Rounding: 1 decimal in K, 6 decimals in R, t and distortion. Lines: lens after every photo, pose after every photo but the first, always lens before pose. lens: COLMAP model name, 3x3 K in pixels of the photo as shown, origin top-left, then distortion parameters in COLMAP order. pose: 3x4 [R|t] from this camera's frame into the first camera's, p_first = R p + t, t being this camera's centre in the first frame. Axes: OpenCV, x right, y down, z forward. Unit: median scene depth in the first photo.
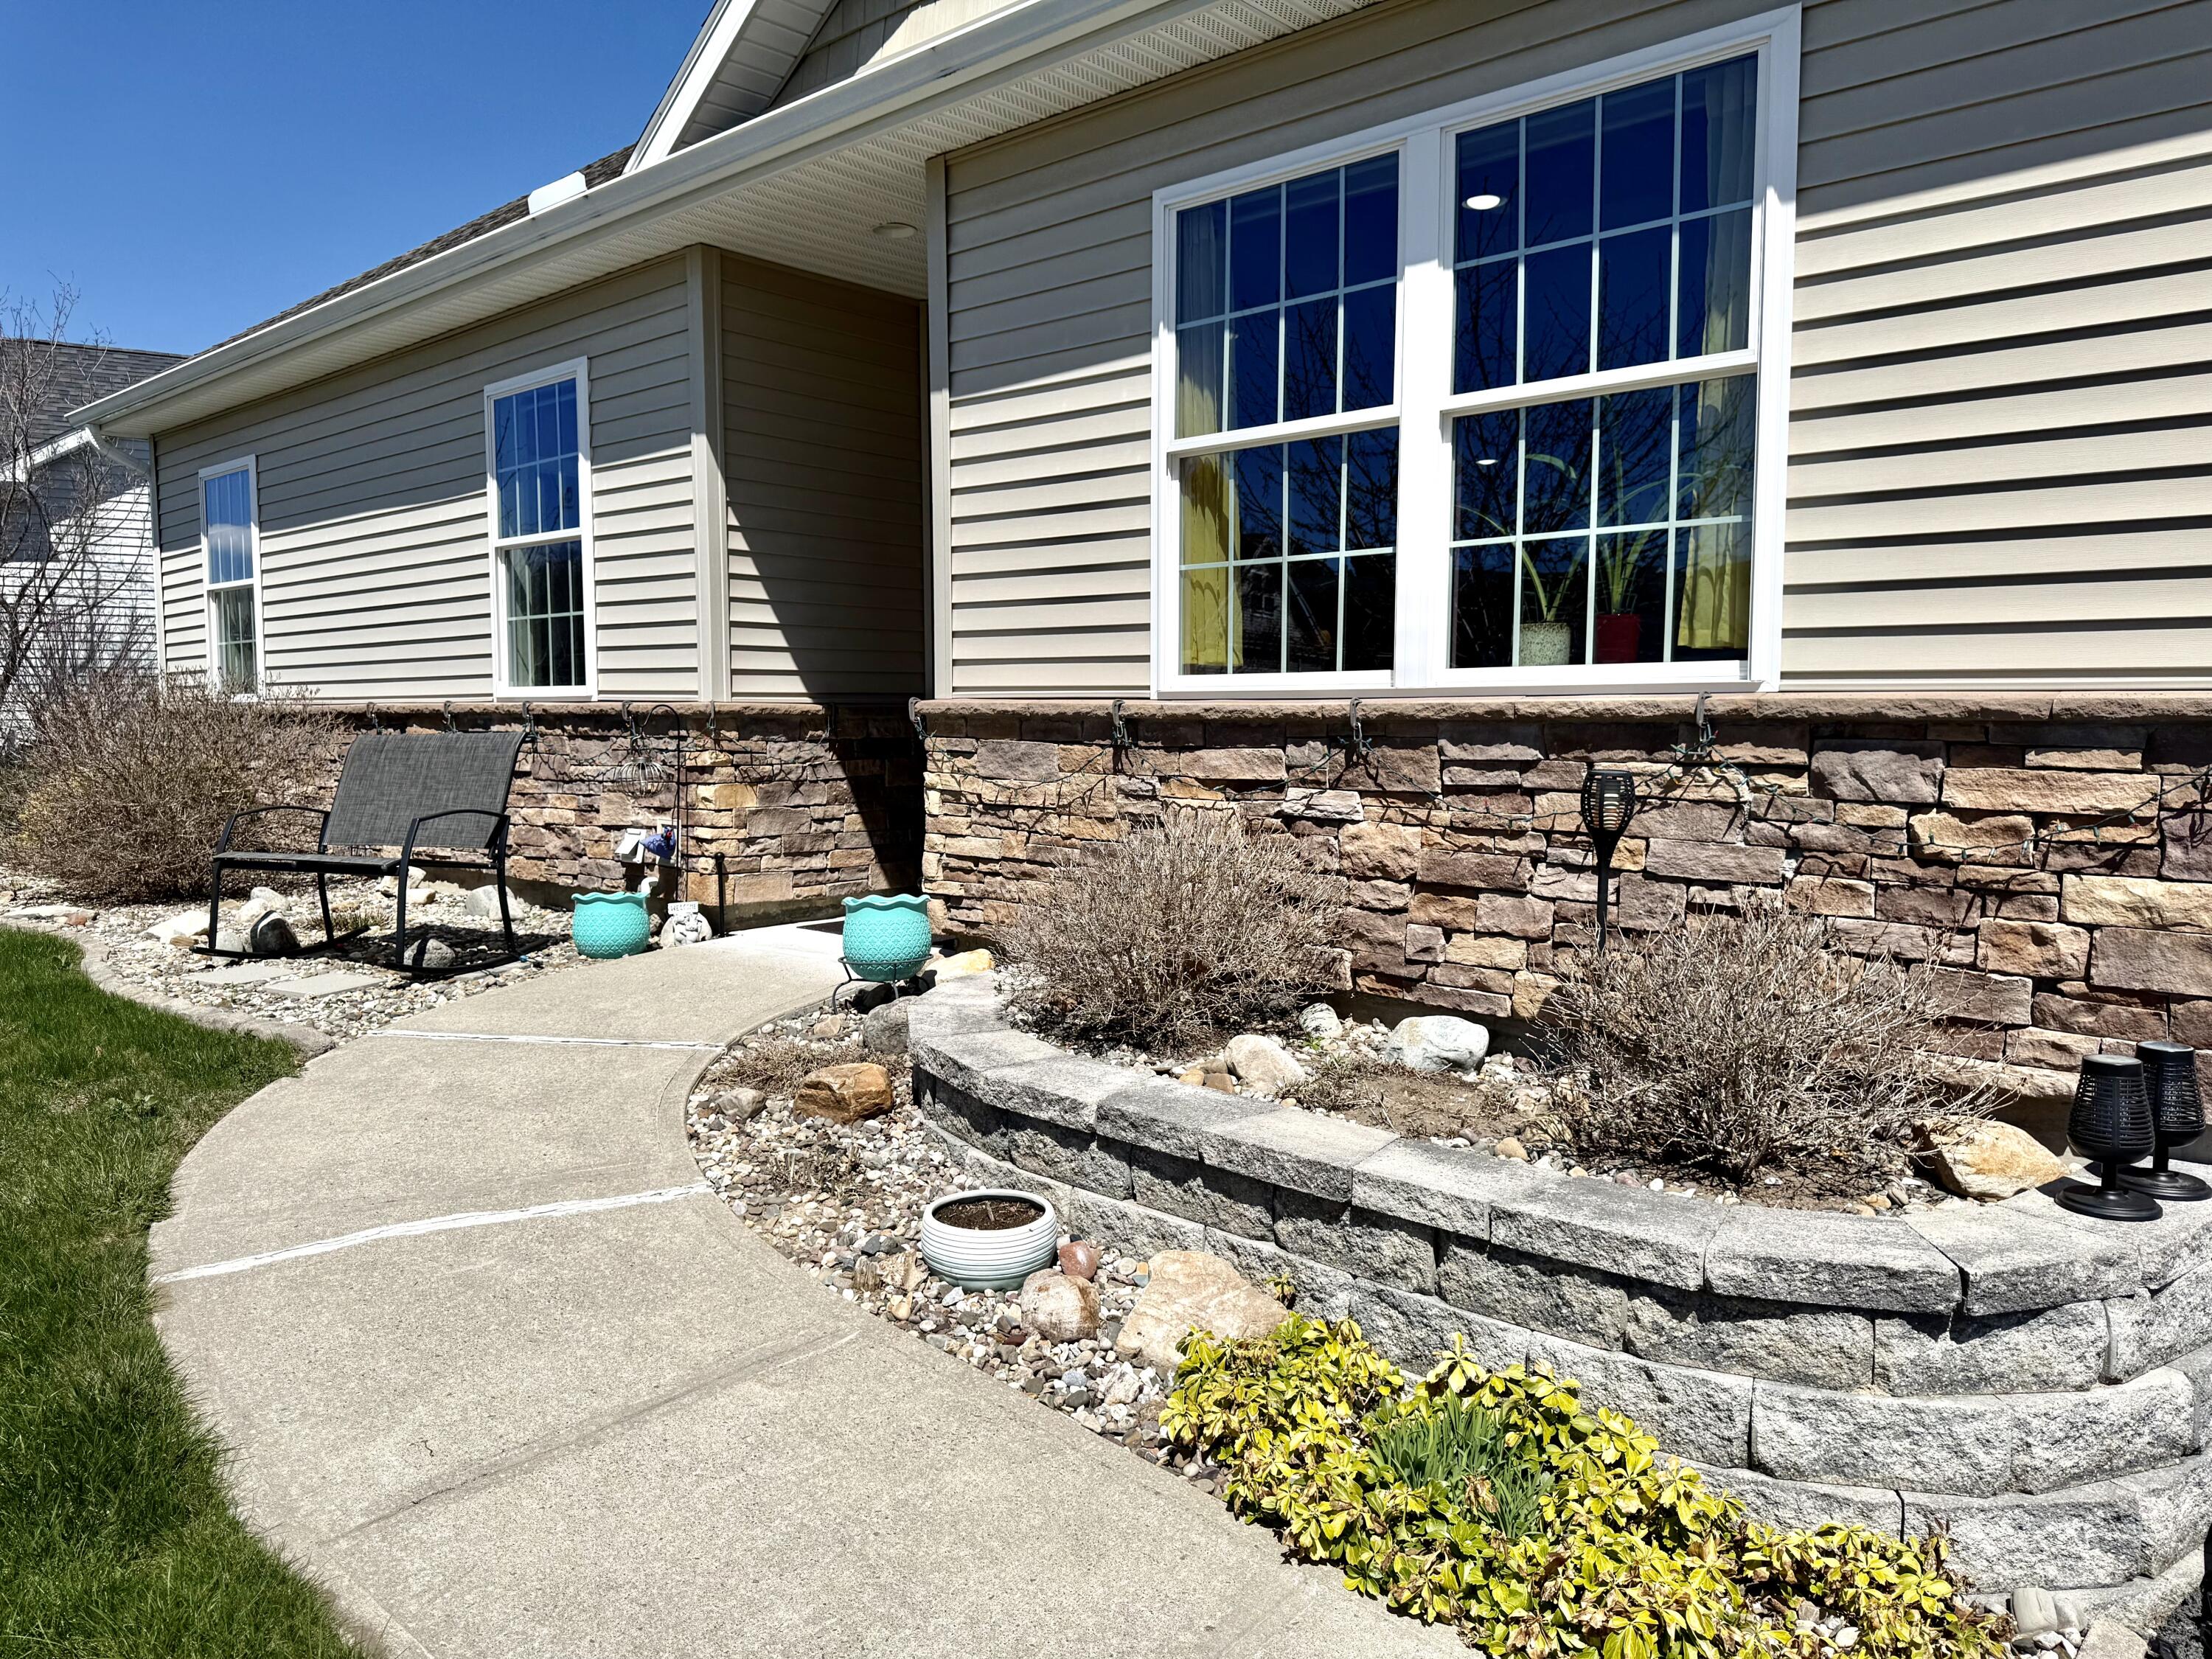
lens RADIAL K [[1543.6, 0, 1098.0], [0, 1543.6, 845.7], [0, 0, 1]] dist [0.004562, -0.003620]
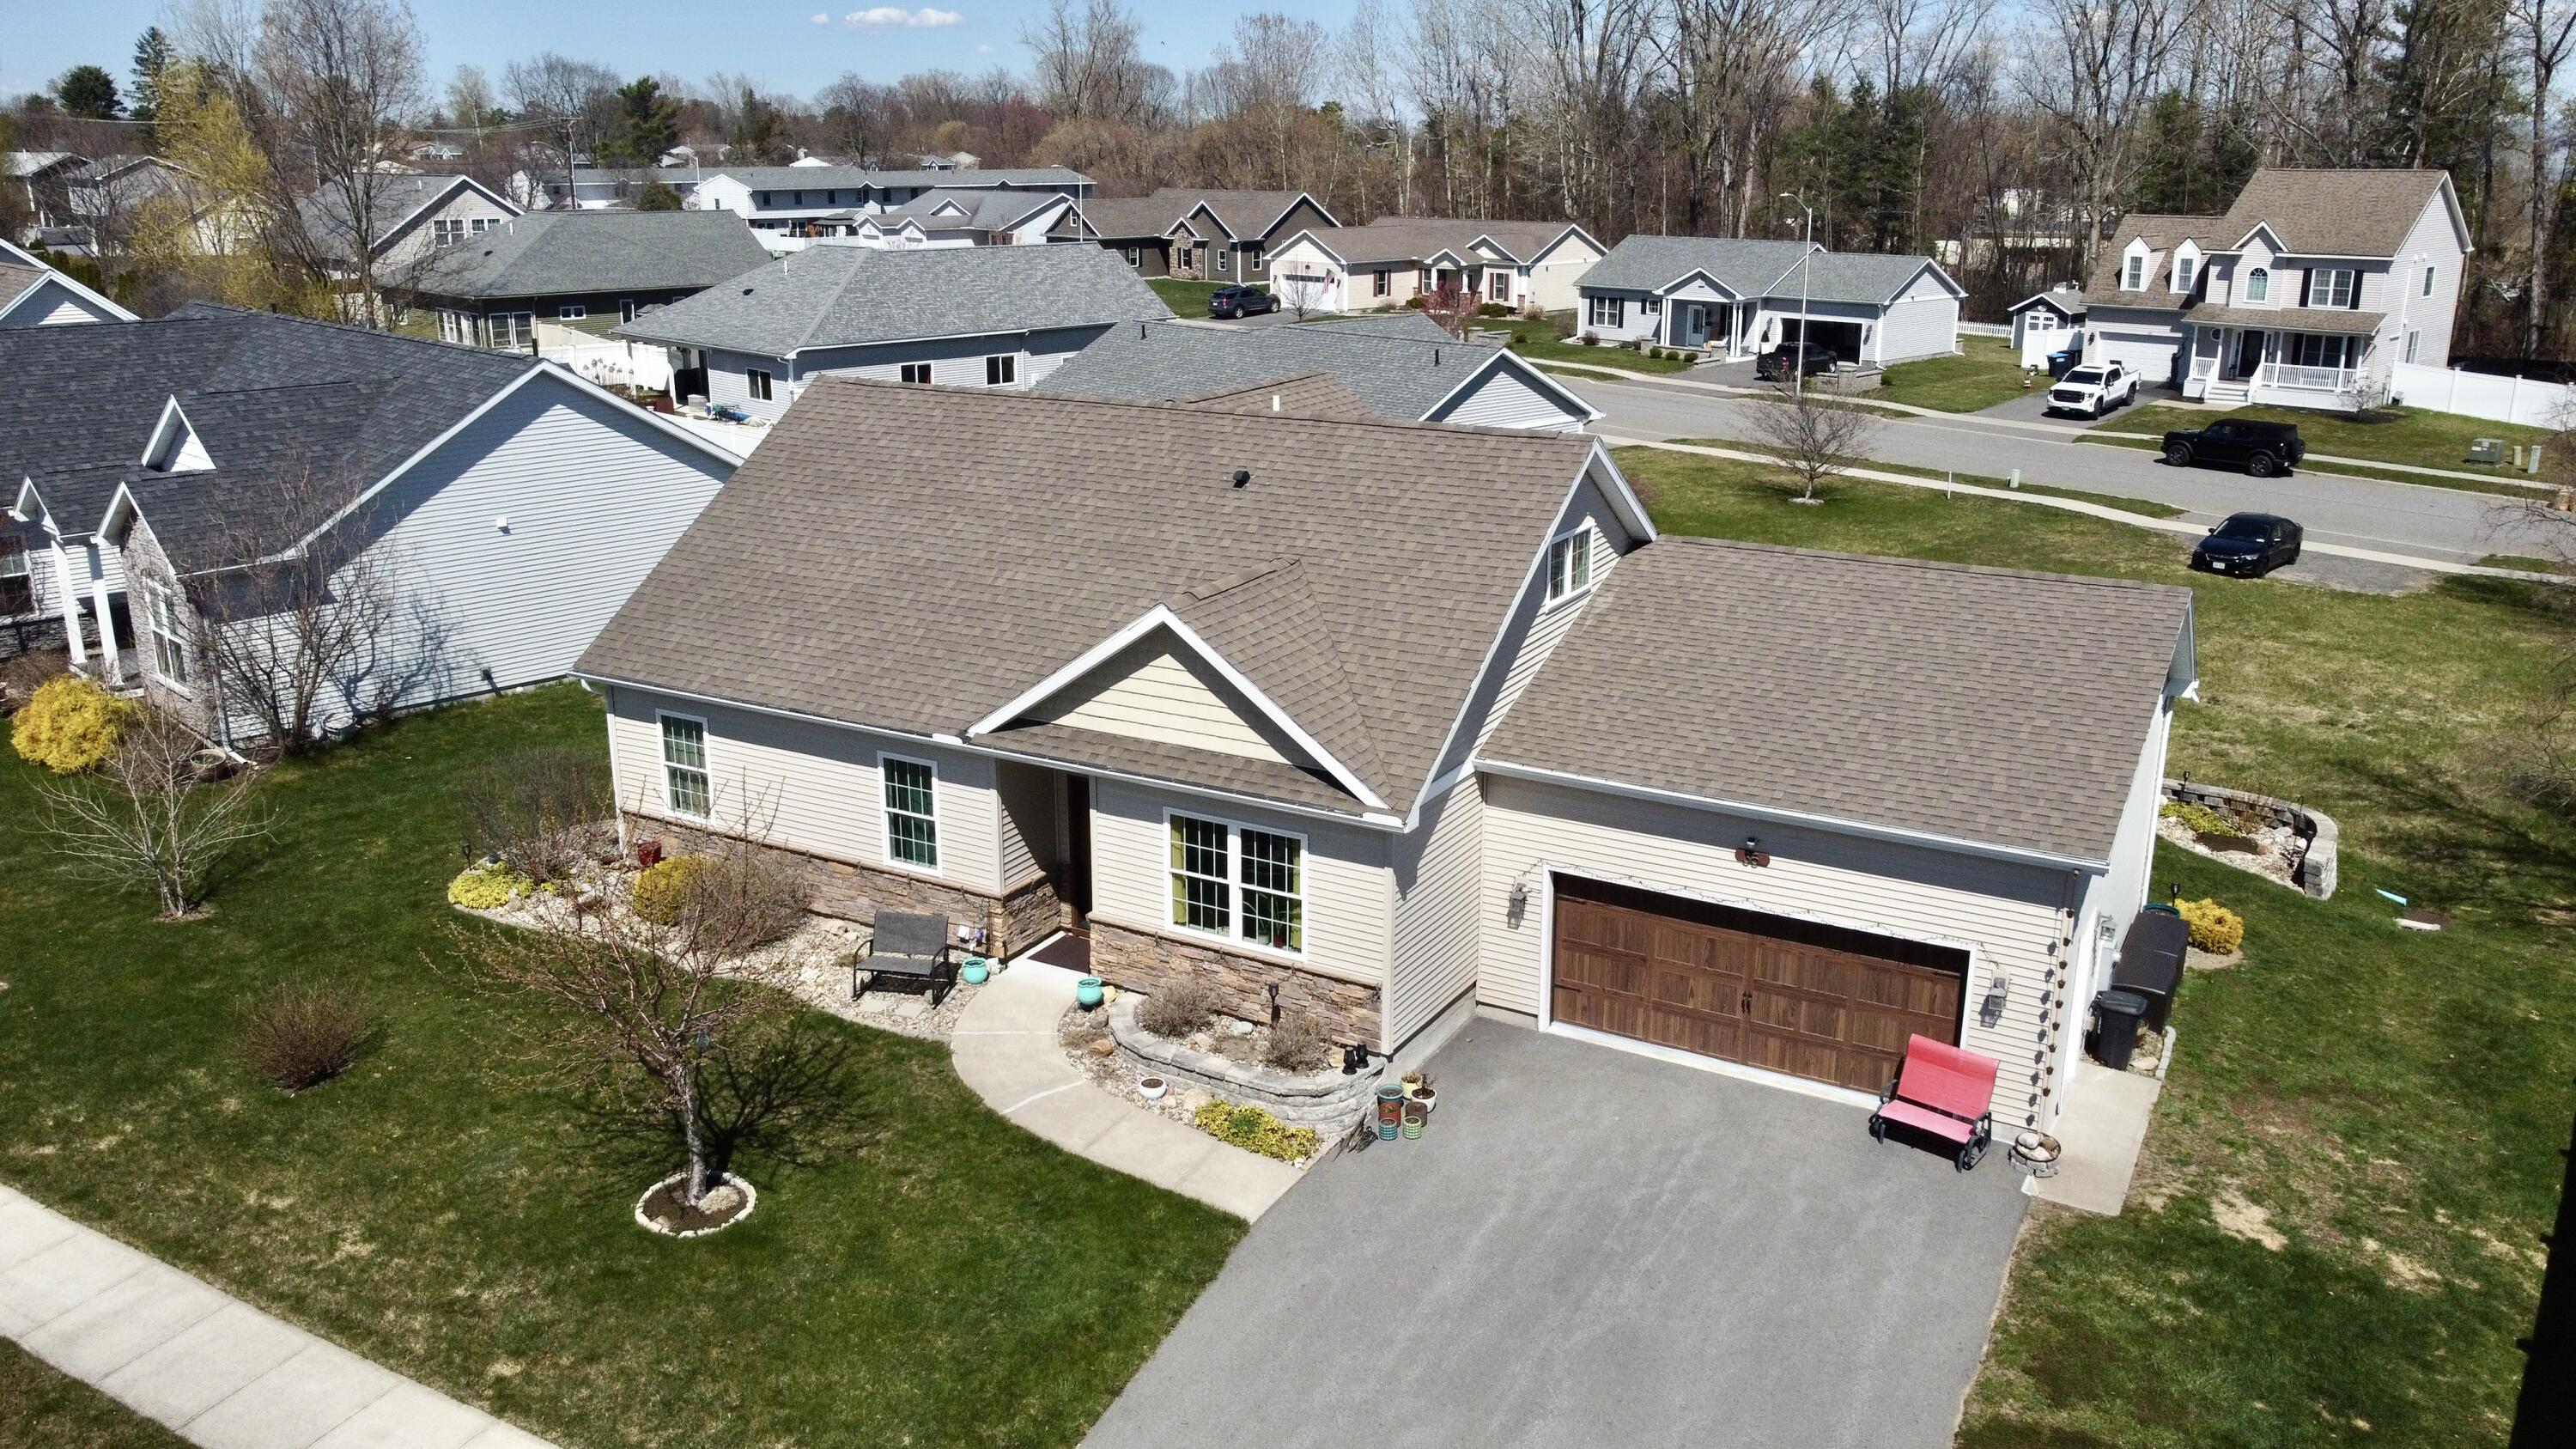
lens RADIAL K [[1948.7, 0, 1268.3], [0, 1948.7, 709.5], [0, 0, 1]] dist [0.006307, -0.019388]
pose [[0.978414, -0.061256, 0.197369, -0.718675], [0.020403, 0.979027, 0.202707, -1.823875], [-0.205647, -0.194304, 0.959143, -4.022383]]
